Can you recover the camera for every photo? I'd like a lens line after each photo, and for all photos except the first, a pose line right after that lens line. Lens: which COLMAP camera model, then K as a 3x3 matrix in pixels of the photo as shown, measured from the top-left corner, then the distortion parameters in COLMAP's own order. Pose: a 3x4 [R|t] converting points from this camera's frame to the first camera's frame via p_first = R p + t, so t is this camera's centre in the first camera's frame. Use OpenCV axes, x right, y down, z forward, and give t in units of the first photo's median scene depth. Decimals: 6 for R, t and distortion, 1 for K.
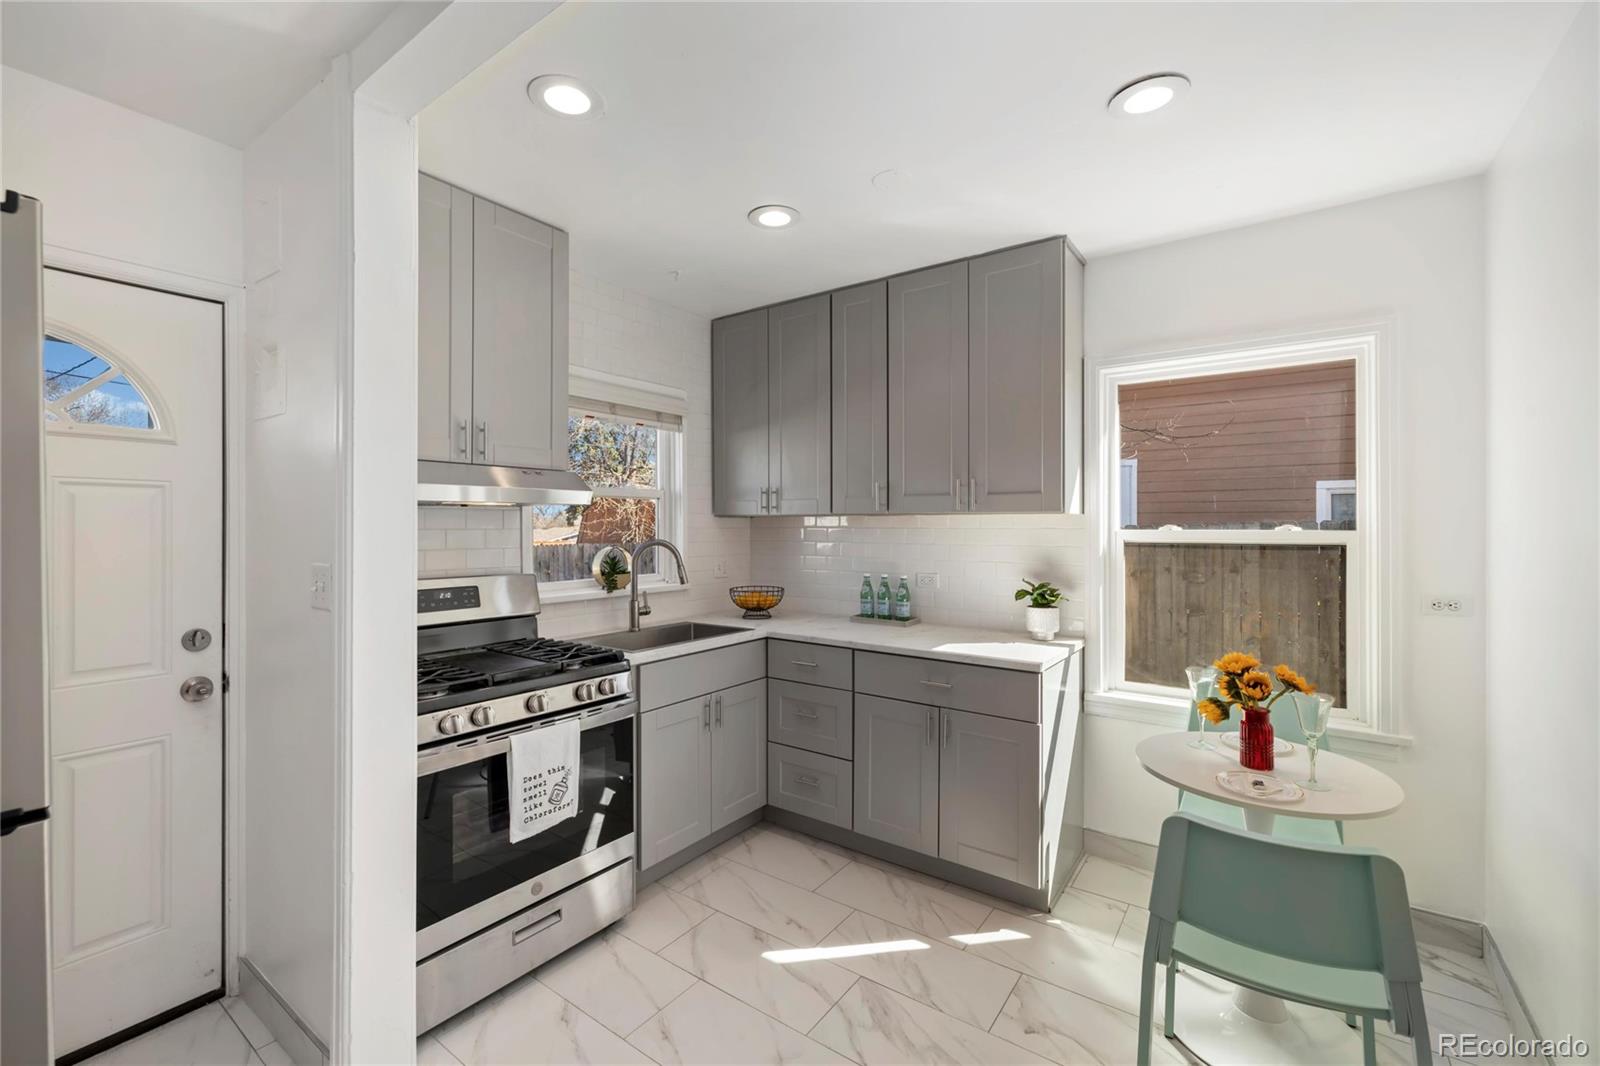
lens RADIAL K [[679.0, 0, 800.0], [0, 679.0, 523.3], [0, 0, 1]] dist [0.000953, -0.000157]
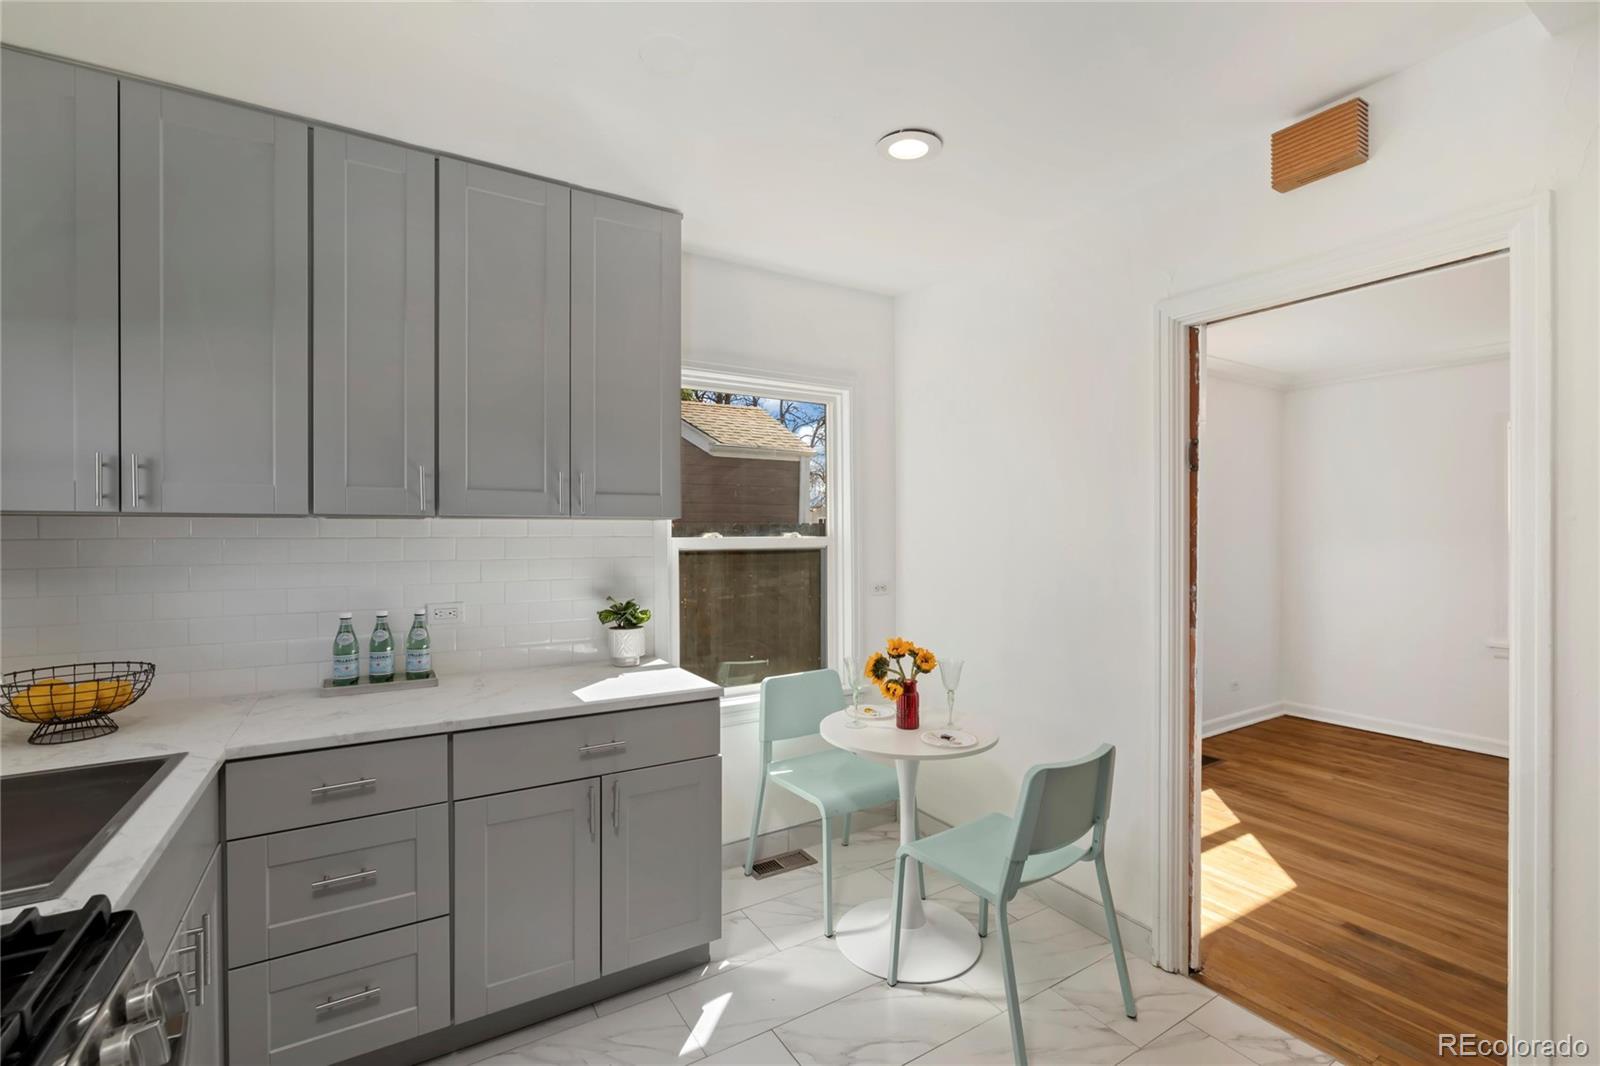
lens RADIAL K [[707.7, 0, 800.0], [0, 707.7, 533.0], [0, 0, 1]] dist [-0.001964, -0.000210]
pose [[0.383687, -0.001878, 0.923461, -0.398338], [-0.000427, 0.999997, 0.002211, 0.001012], [-0.923463, -0.001243, 0.383685, 0.461285]]
